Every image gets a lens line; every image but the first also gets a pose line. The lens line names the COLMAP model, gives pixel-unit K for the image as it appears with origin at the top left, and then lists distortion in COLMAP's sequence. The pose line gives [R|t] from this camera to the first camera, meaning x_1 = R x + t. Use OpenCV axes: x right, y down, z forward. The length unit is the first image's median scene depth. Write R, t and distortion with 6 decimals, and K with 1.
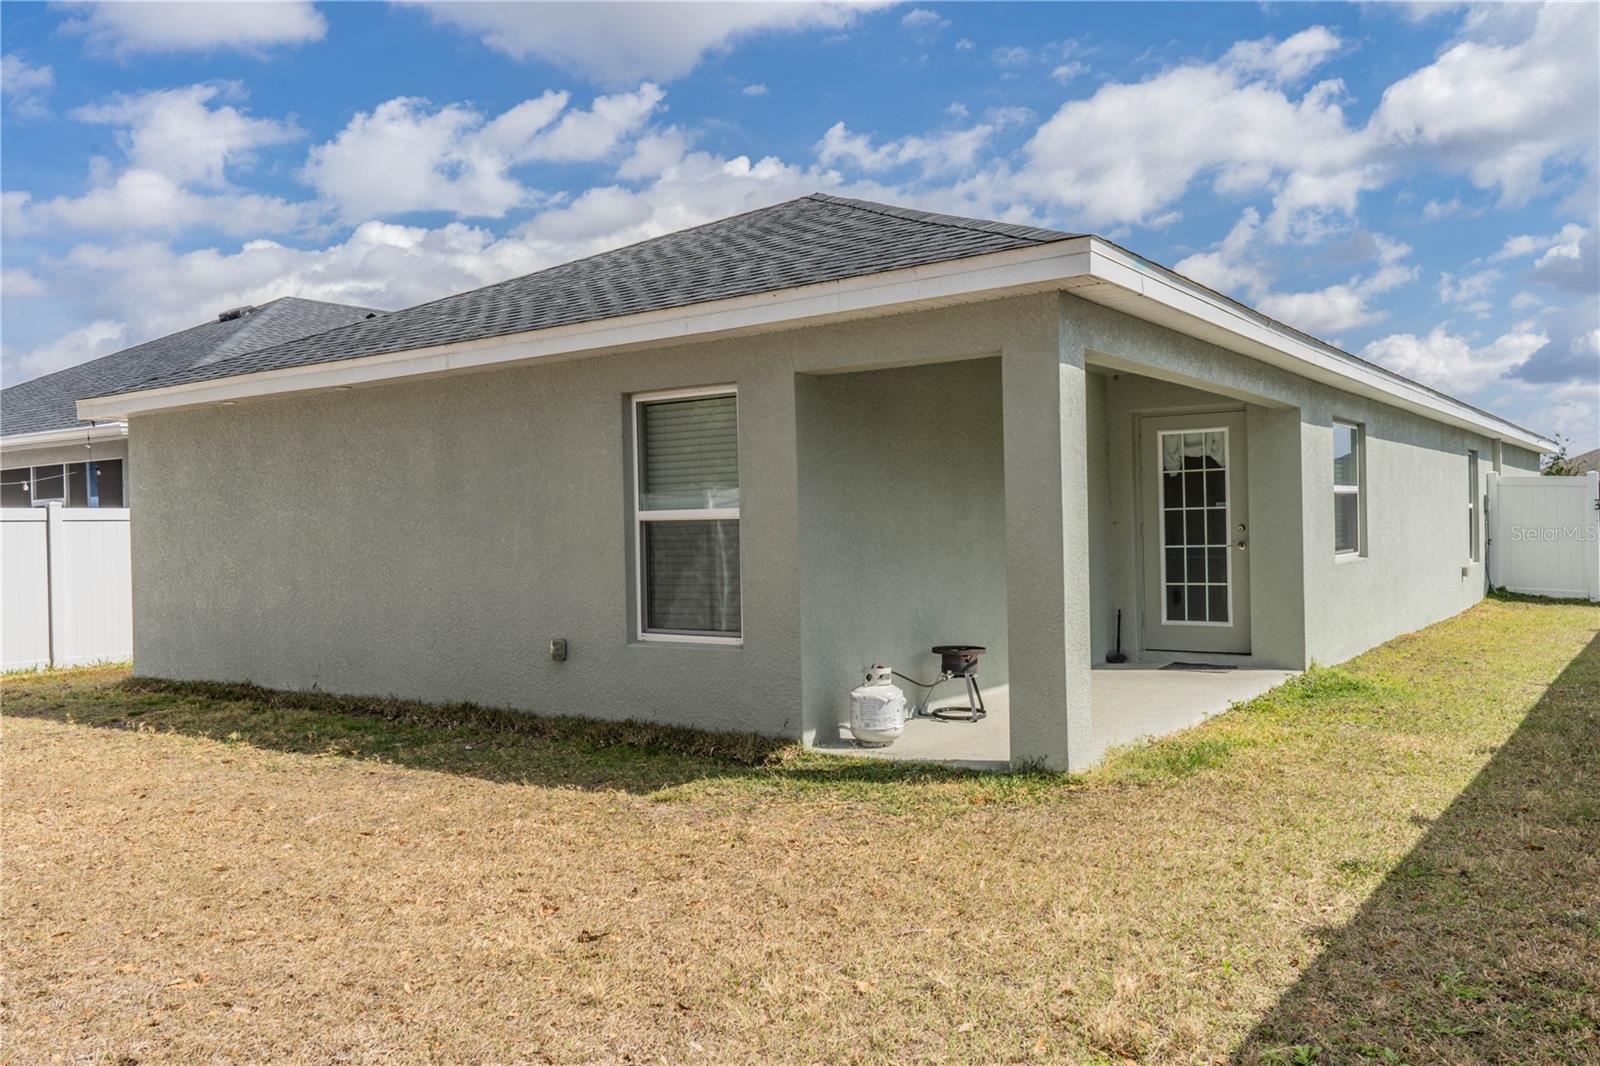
lens RADIAL K [[1278.3, 0, 802.2], [0, 1278.3, 531.3], [0, 0, 1]] dist [-0.019409, 0.014345]
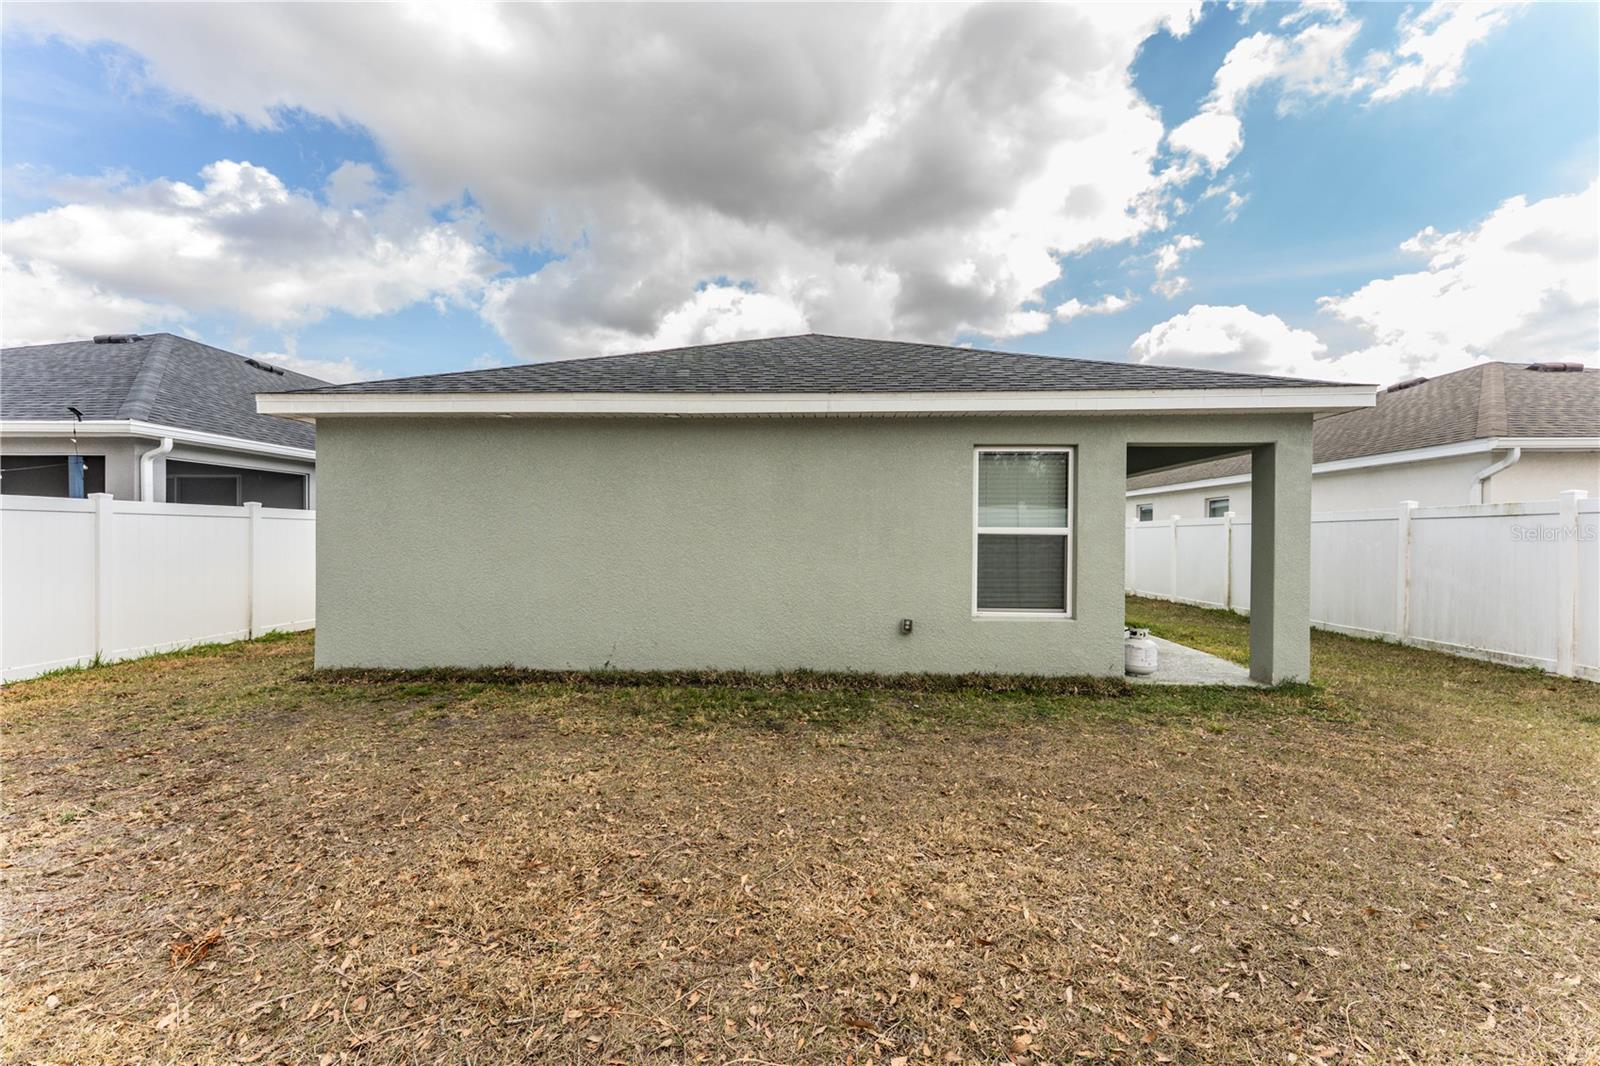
lens RADIAL K [[622.8, 0, 800.0], [0, 622.8, 533.0], [0, 0, 1]] dist [-0.024065, 0.000110]
pose [[0.836049, 0.029843, 0.547842, -0.902230], [-0.021106, 0.999530, -0.022239, 0.014785], [-0.548249, 0.007030, 0.836286, 0.695076]]
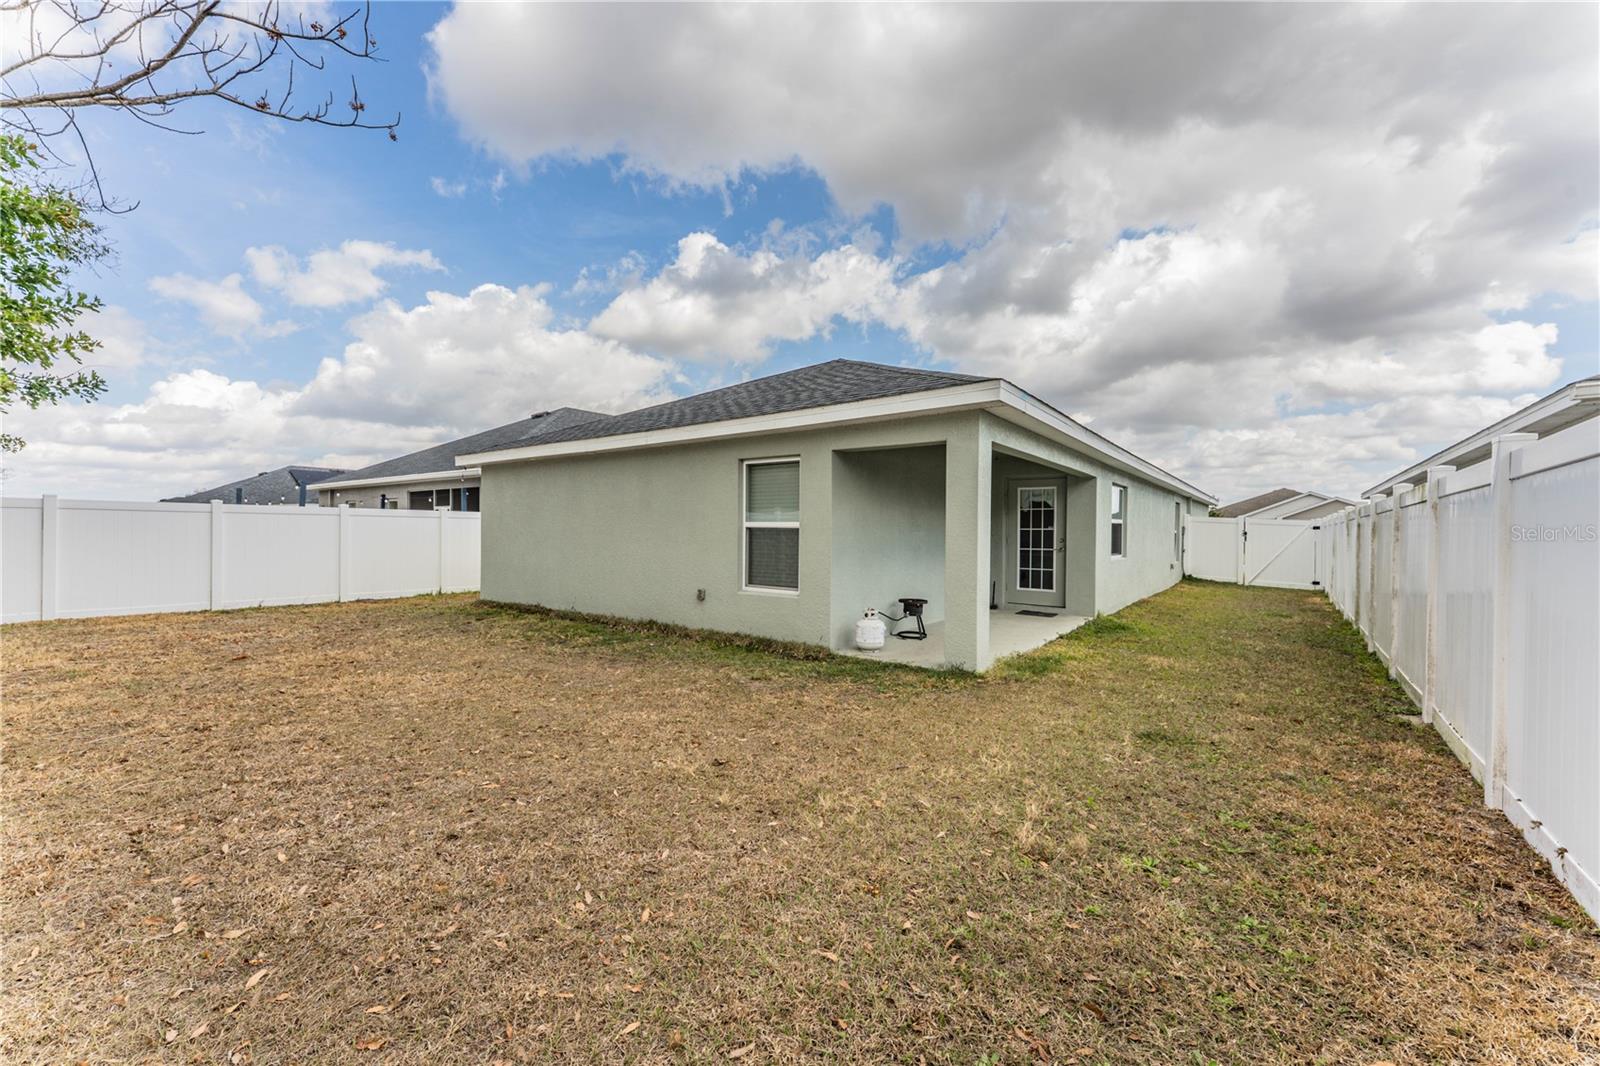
lens RADIAL K [[661.7, 0, 800.0], [0, 661.7, 533.0], [0, 0, 1]] dist [-0.008812, -0.000226]
pose [[0.998780, 0.030947, -0.038488, -0.012402], [-0.031006, 0.999519, -0.000943, -0.001425], [0.038441, 0.002135, 0.999259, 0.038341]]
